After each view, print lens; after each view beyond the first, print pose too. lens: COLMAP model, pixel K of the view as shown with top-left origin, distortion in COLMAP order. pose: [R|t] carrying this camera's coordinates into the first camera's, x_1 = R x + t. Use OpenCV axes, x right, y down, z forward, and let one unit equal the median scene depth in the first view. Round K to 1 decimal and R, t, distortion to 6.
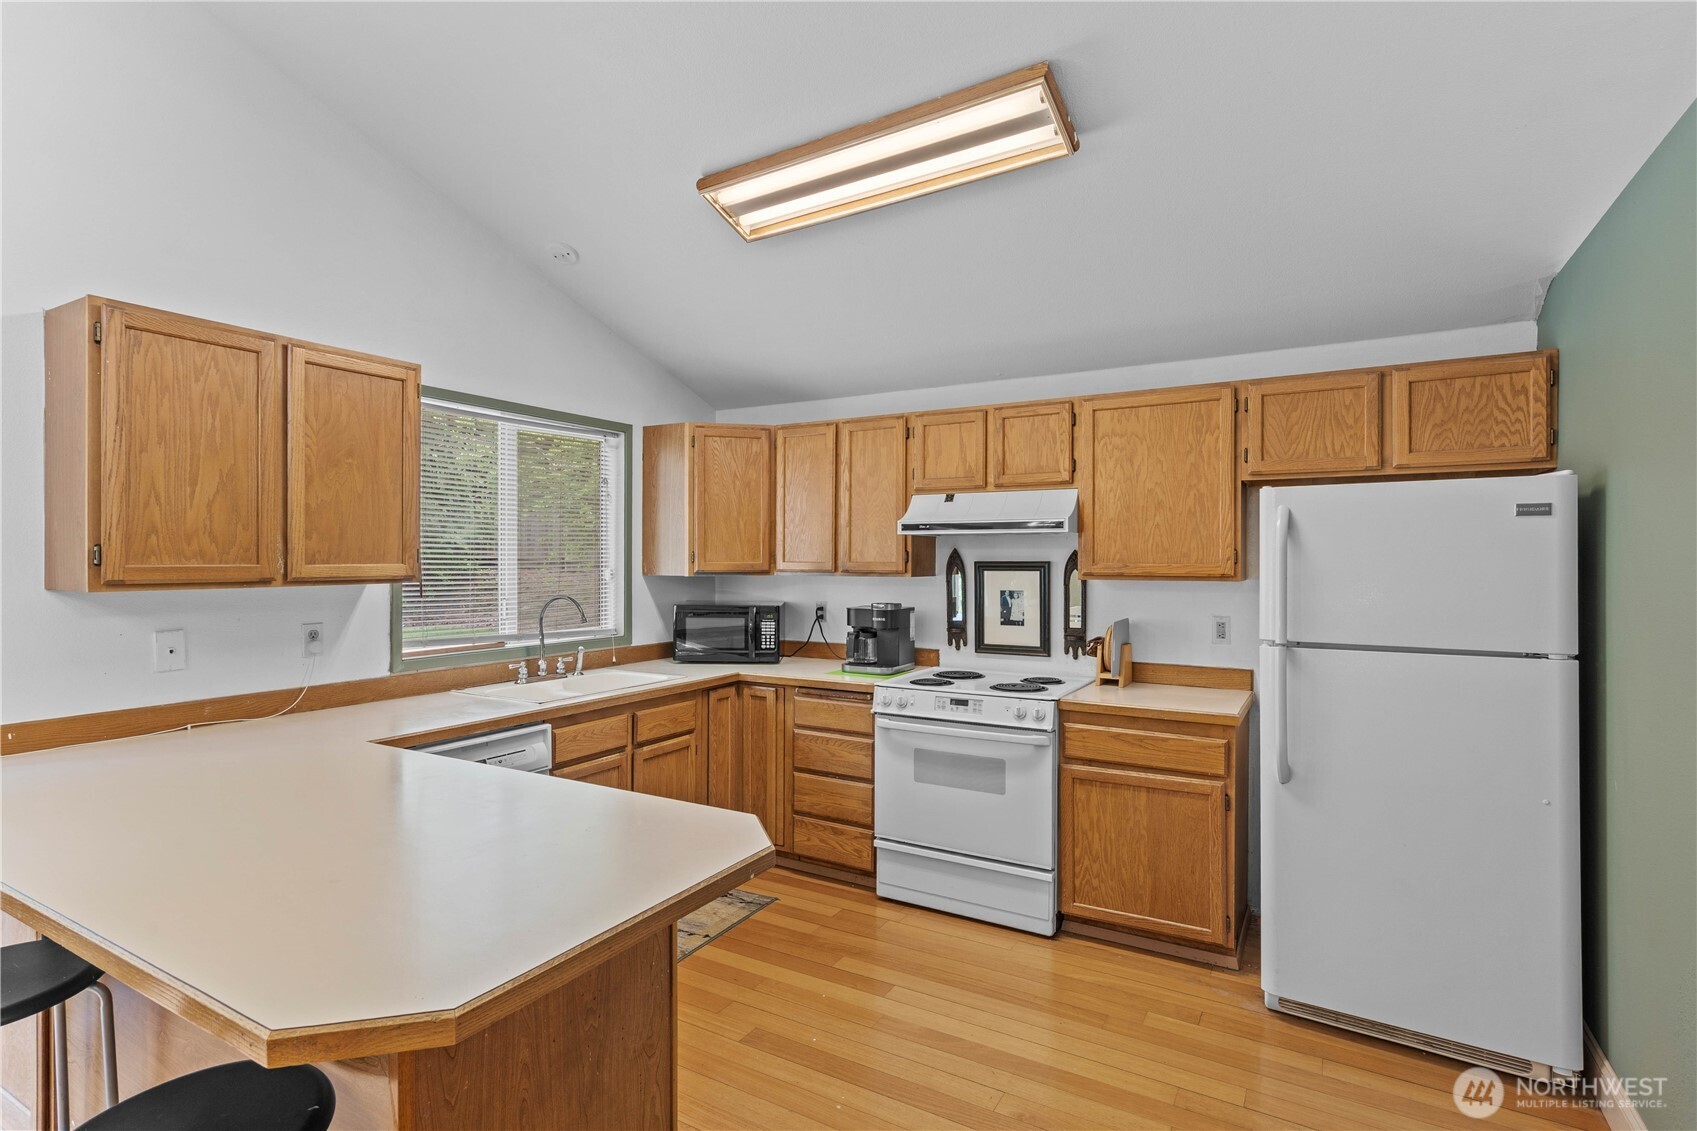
lens RADIAL K [[840.1, 0, 834.9], [0, 840.1, 561.7], [0, 0, 1]] dist [-0.008841, 0.001265]
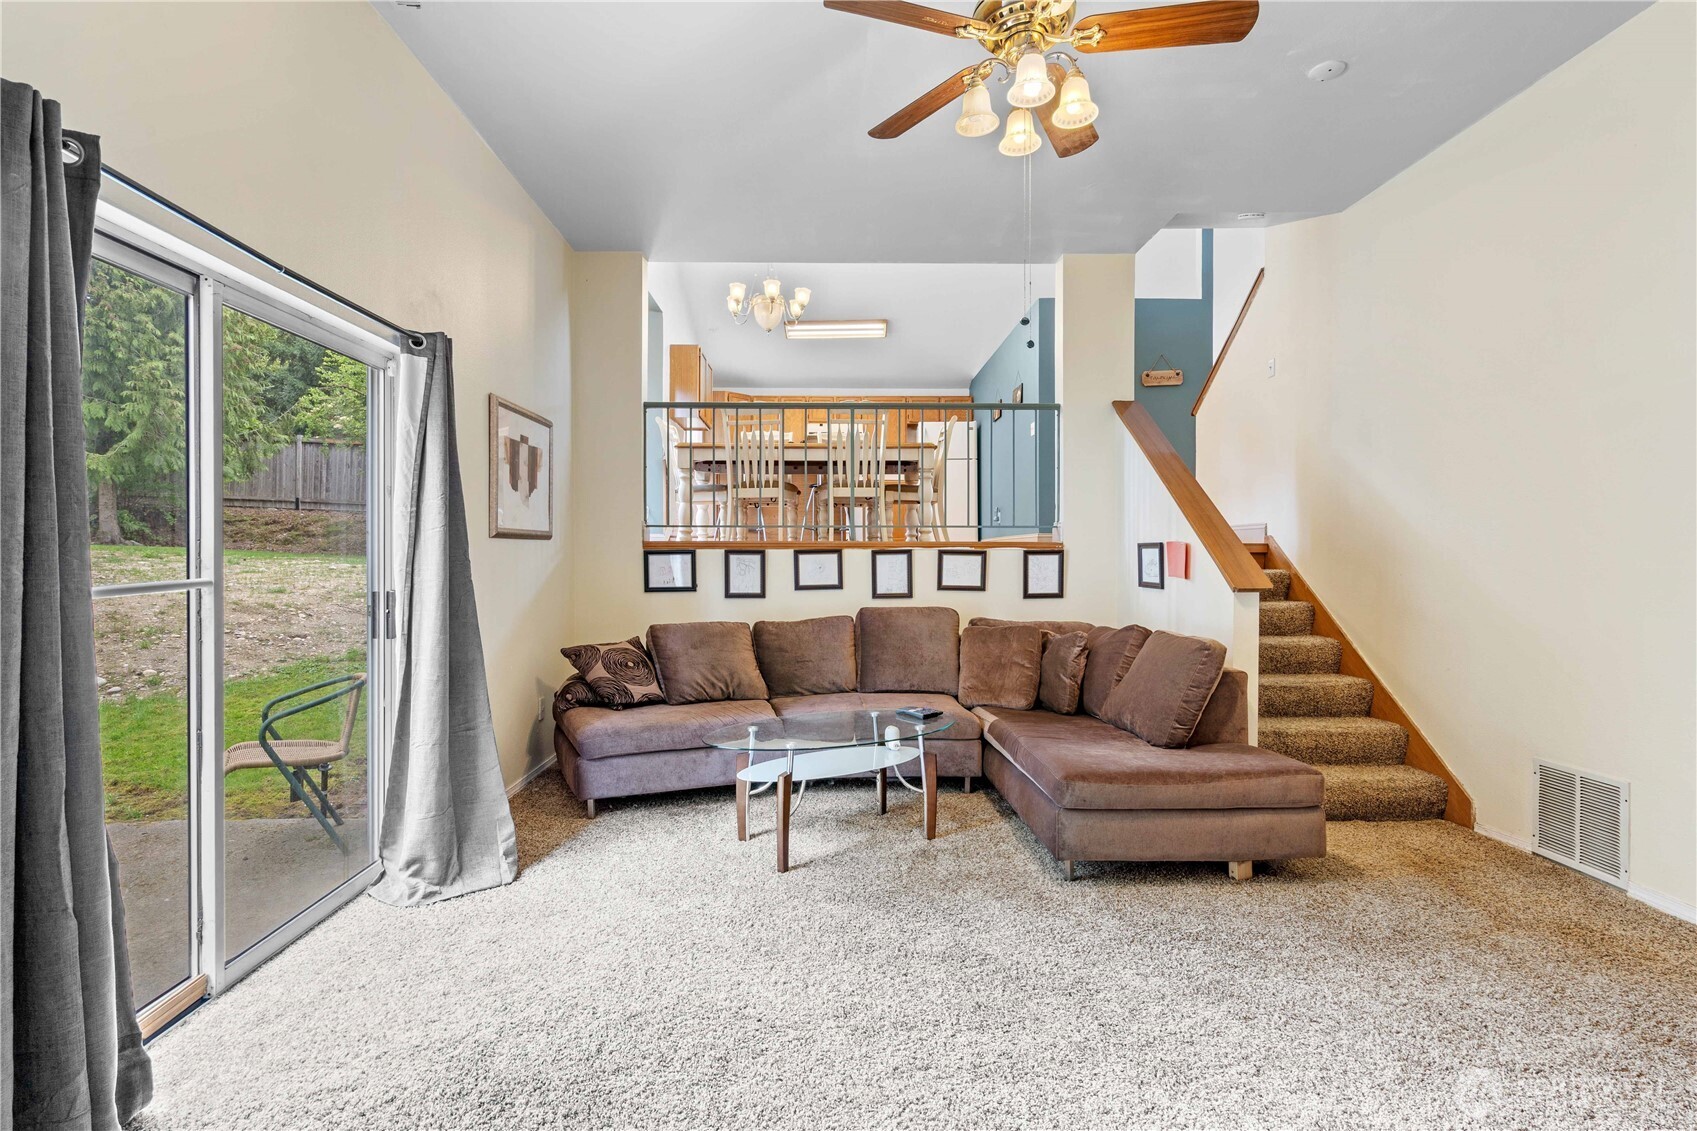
lens RADIAL K [[783.4, 0, 849.3], [0, 783.4, 561.6], [0, 0, 1]] dist [-0.007883, 0.003420]
pose [[0.851678, -0.000492, 0.524065, -1.508462], [-0.002765, 0.999981, 0.005432, 0.487356], [-0.524058, -0.006075, 0.851661, -1.768397]]
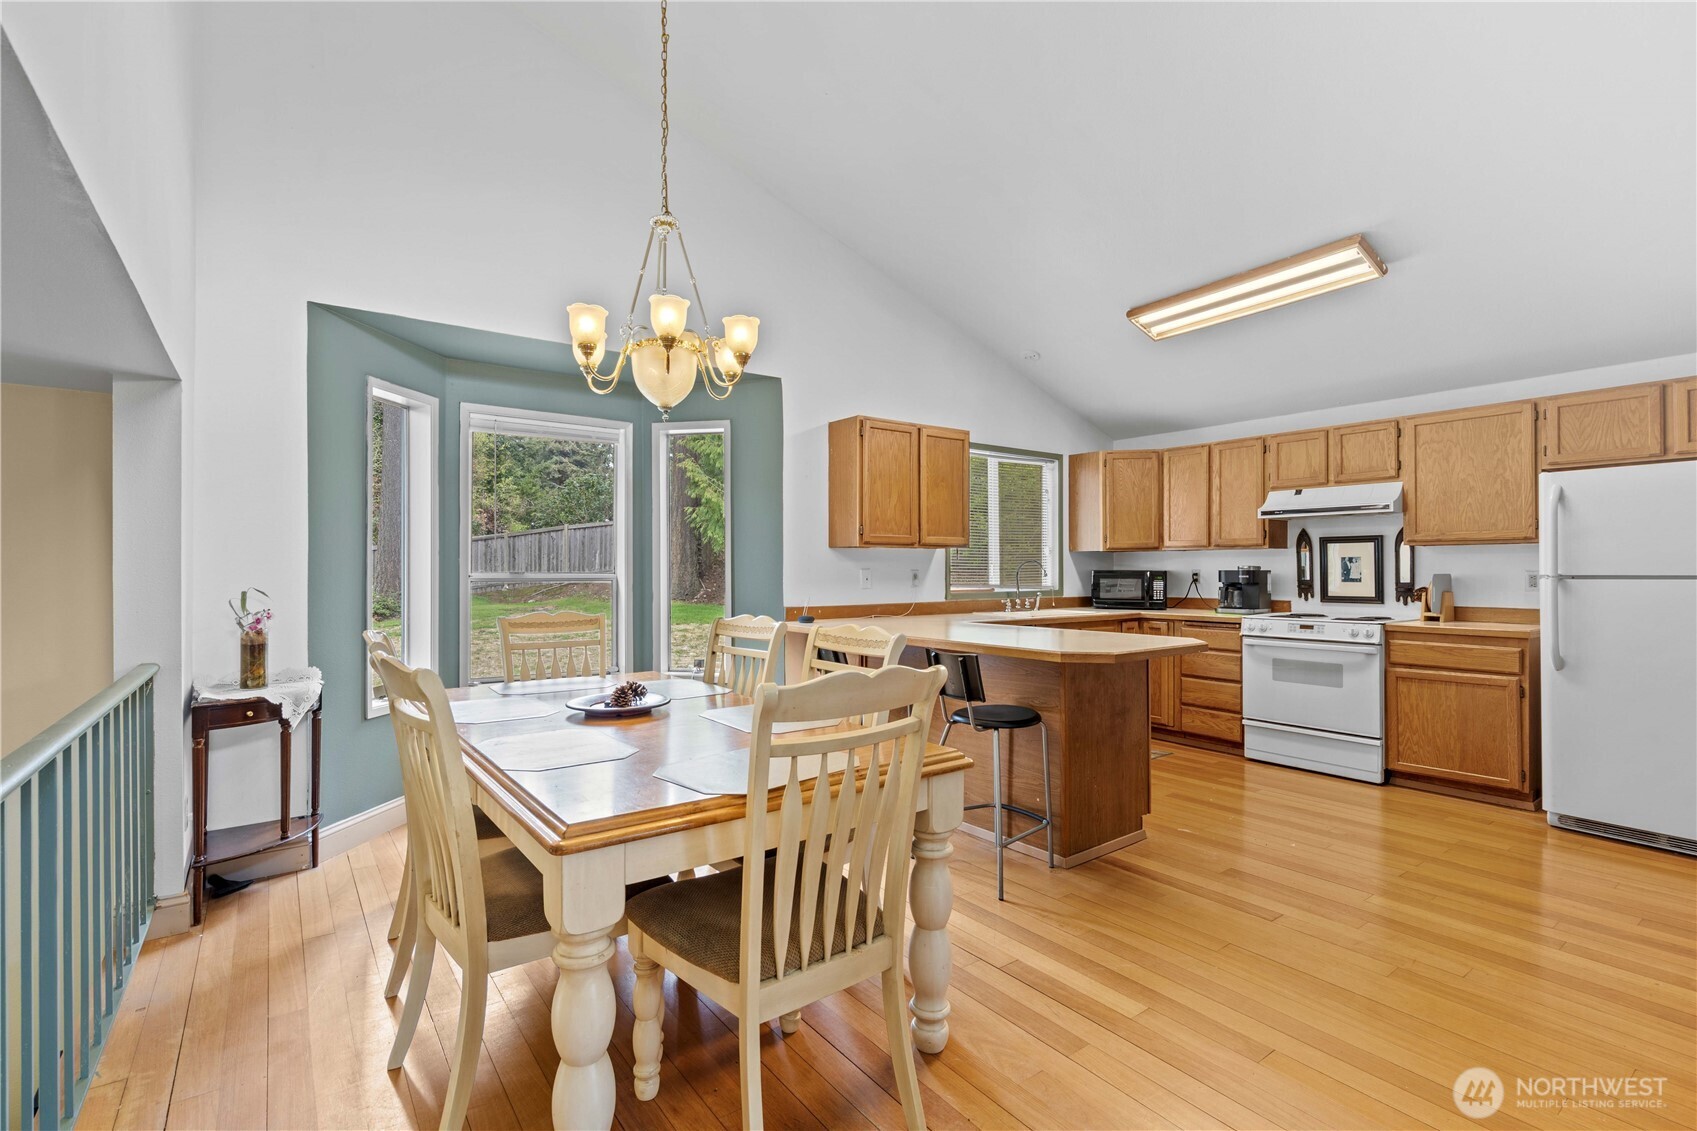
lens RADIAL K [[783.4, 0, 822.2], [0, 783.4, 565.2], [0, 0, 1]] dist [-0.007883, 0.003420]
pose [[0.914825, -0.005892, -0.403808, -0.081463], [0.001656, 0.999940, -0.010839, 0.071952], [0.403847, 0.009247, 0.914780, -0.641541]]
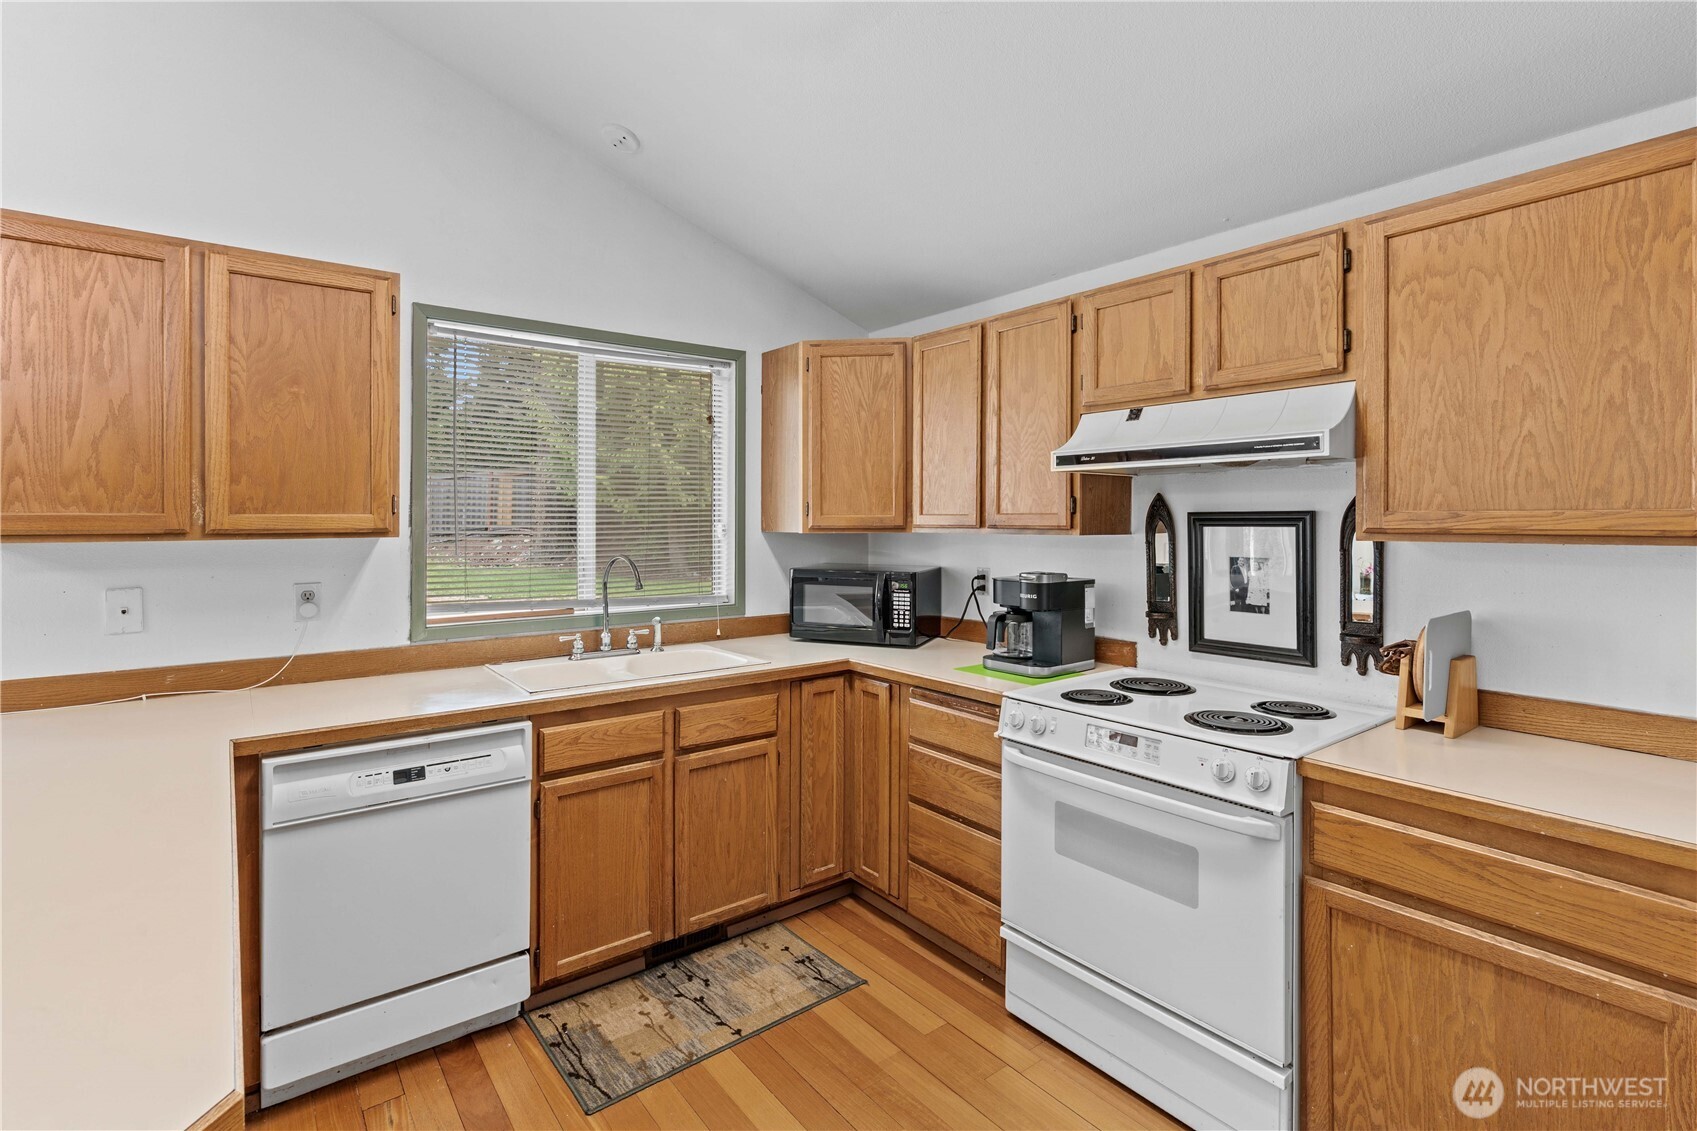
lens RADIAL K [[783.4, 0, 836.7], [0, 783.4, 522.3], [0, 0, 1]] dist [-0.007883, 0.003420]
pose [[0.925125, -0.000841, -0.379662, 0.174770], [0.000187, 0.999998, -0.001759, 0.010270], [0.379663, 0.001557, 0.925124, 0.399203]]
